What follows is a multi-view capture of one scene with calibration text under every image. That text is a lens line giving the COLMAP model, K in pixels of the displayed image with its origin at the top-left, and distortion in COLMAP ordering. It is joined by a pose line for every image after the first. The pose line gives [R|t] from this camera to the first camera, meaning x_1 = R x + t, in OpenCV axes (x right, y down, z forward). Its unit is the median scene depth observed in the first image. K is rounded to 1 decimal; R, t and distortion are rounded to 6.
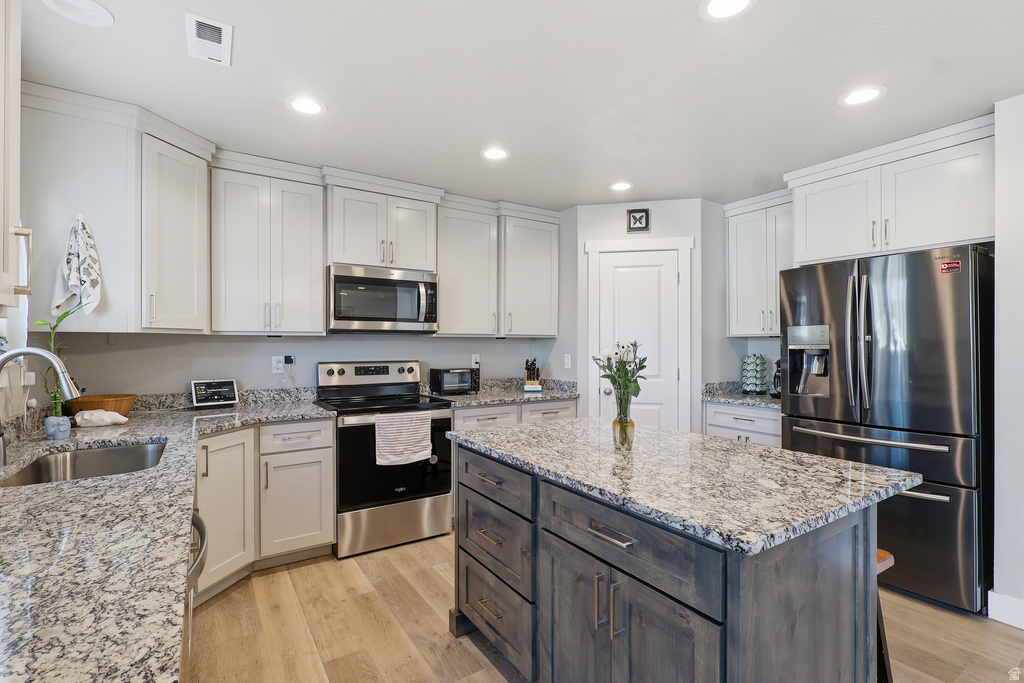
lens RADIAL K [[474.7, 0, 516.9], [0, 474.7, 342.5], [0, 0, 1]] dist [-0.010328, 0.001852]
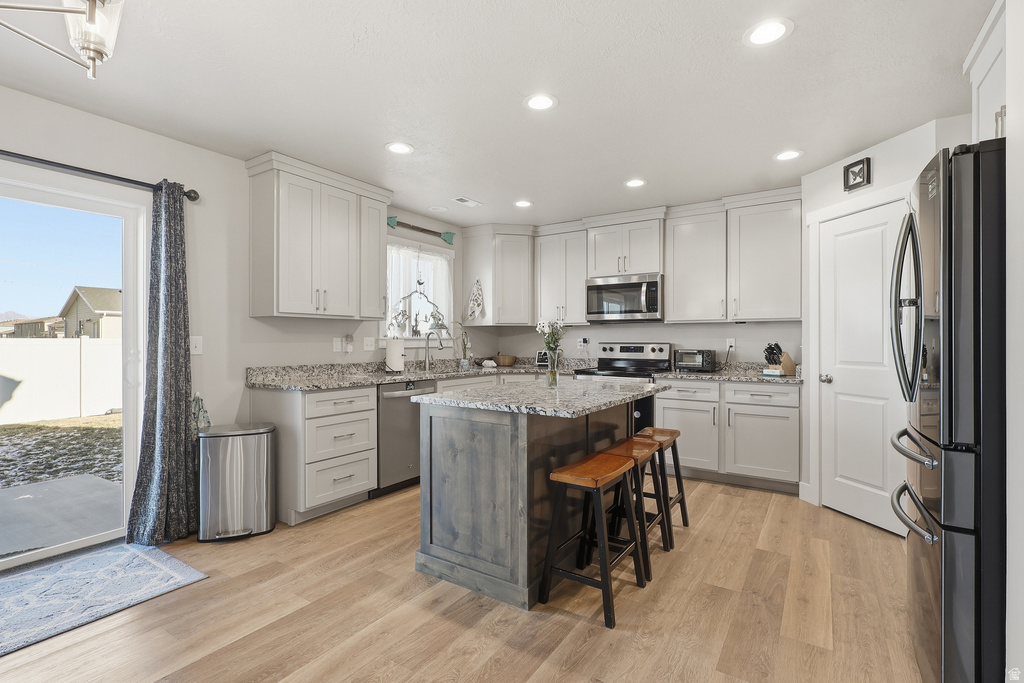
lens RADIAL K [[474.7, 0, 521.3], [0, 474.7, 339.5], [0, 0, 1]] dist [-0.010328, 0.001852]
pose [[0.409526, -0.004126, -0.912289, 0.839102], [0.003939, 0.999988, -0.002755, 0.033529], [0.912290, -0.002465, 0.409538, 0.135684]]
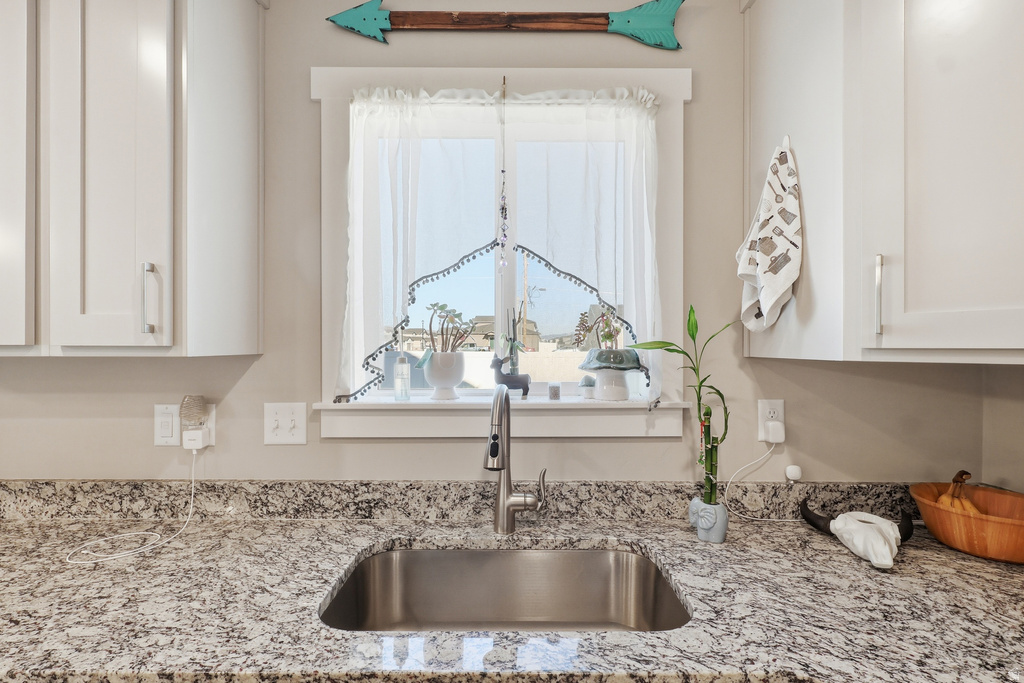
lens RADIAL K [[474.7, 0, 515.4], [0, 474.7, 346.8], [0, 0, 1]] dist [-0.010328, 0.001852]
pose [[-0.541948, -0.000101, -0.840412, -0.193572], [-0.000288, 1.000000, 0.000066, -0.021920], [0.840412, 0.000278, -0.541948, 0.640975]]
